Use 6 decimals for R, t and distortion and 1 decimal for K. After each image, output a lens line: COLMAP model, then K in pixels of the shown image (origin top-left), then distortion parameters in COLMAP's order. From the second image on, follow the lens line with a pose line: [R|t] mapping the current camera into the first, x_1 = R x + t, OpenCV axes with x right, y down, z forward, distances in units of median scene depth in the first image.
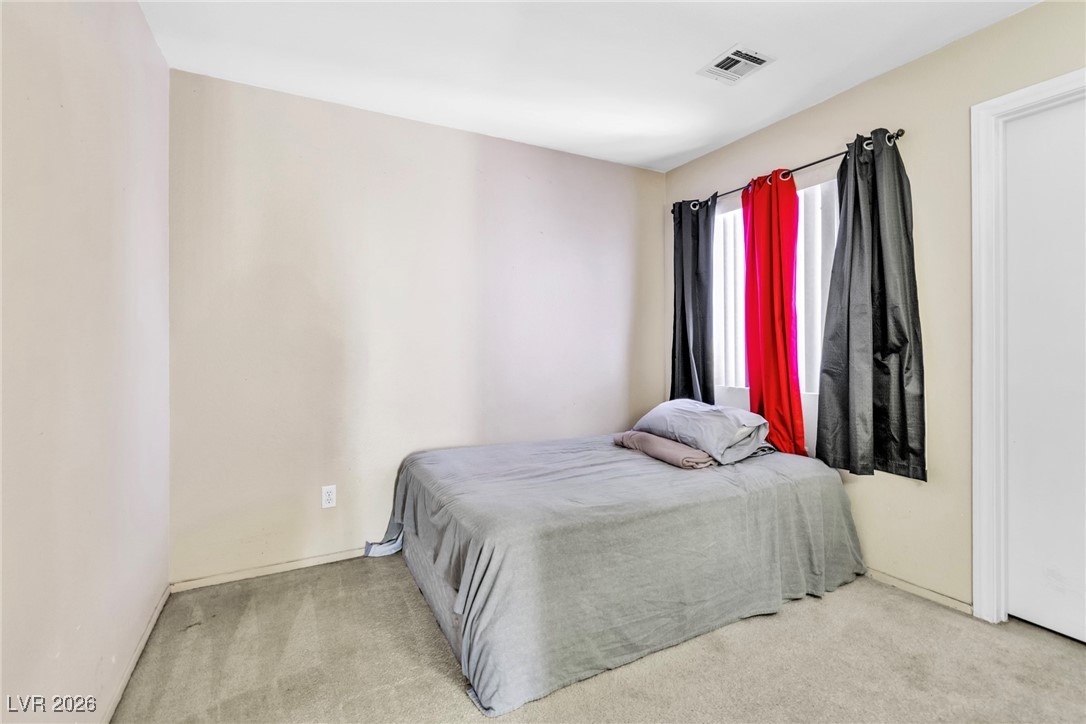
lens RADIAL K [[492.7, 0, 543.2], [0, 492.7, 341.6], [0, 0, 1]] dist [0.000344, 0.000035]
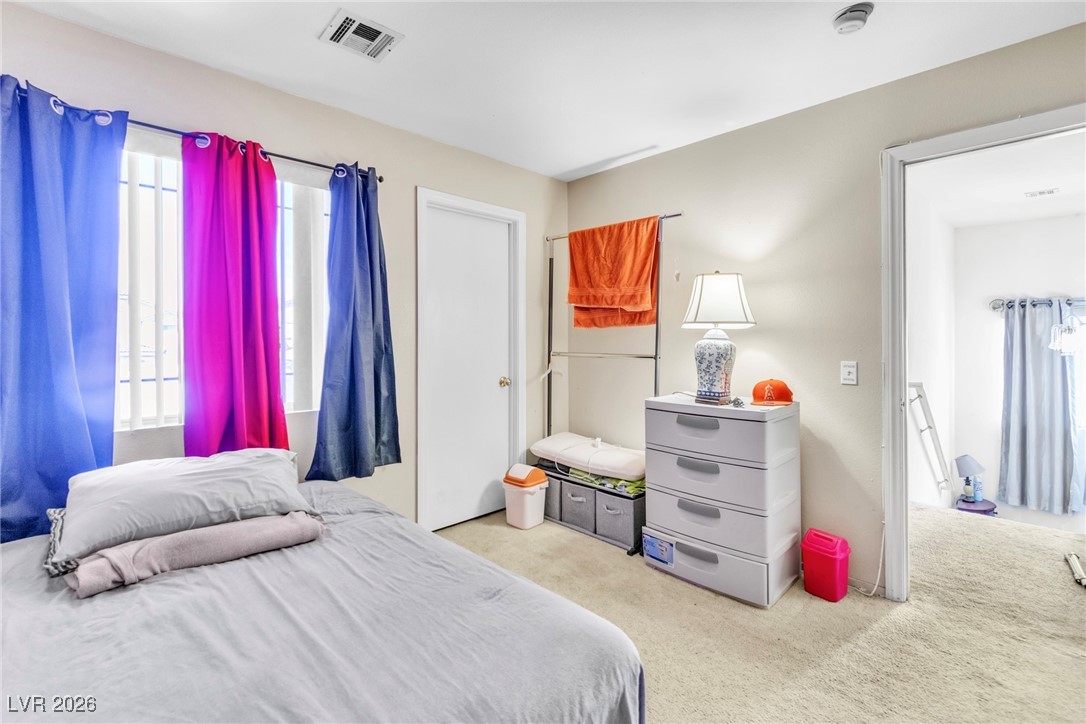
lens RADIAL K [[492.7, 0, 543.2], [0, 492.7, 341.6], [0, 0, 1]] dist [0.000344, 0.000035]
pose [[-0.285809, -0.002299, 0.958284, -0.444076], [-0.004388, 0.999990, 0.001091, -0.027732], [-0.958277, -0.003893, -0.285816, 0.805775]]
